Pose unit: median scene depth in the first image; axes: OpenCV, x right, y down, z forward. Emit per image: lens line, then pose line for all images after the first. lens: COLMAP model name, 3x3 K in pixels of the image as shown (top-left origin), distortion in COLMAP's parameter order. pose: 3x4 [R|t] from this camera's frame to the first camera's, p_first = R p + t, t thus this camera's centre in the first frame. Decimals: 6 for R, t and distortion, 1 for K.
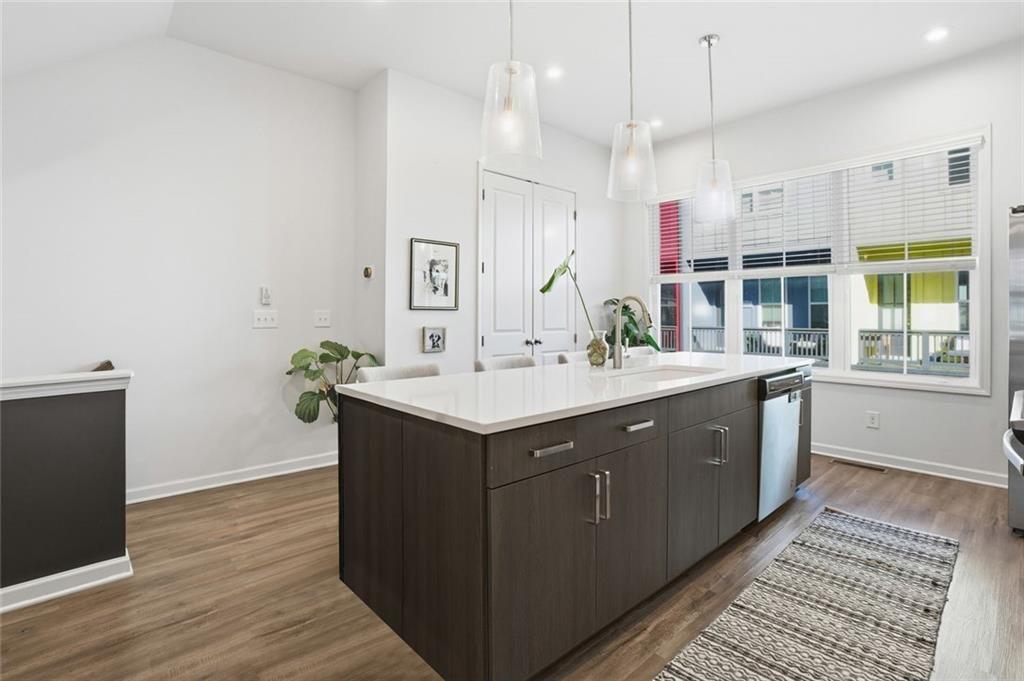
lens RADIAL K [[479.3, 0, 509.6], [0, 479.3, 317.5], [0, 0, 1]] dist [-0.062589, 0.021682]
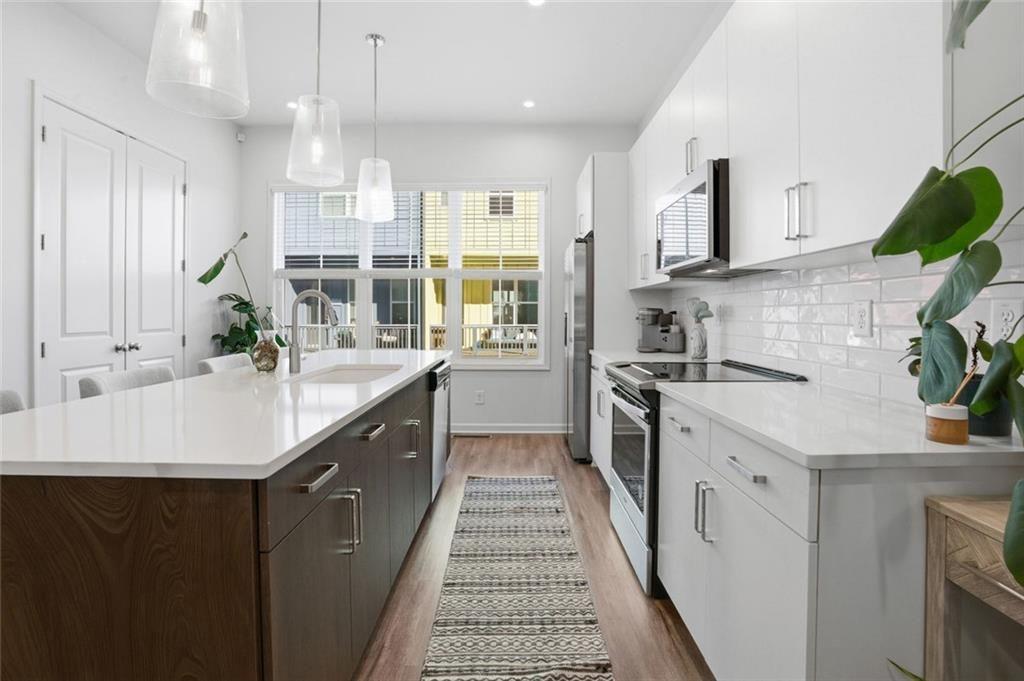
lens RADIAL K [[479.3, 0, 509.6], [0, 479.3, 317.5], [0, 0, 1]] dist [-0.062589, 0.021682]
pose [[0.679593, -0.006026, 0.733565, -0.143929], [0.002049, 0.999978, 0.006316, 0.000138], [-0.733587, -0.002789, 0.679590, 0.116279]]
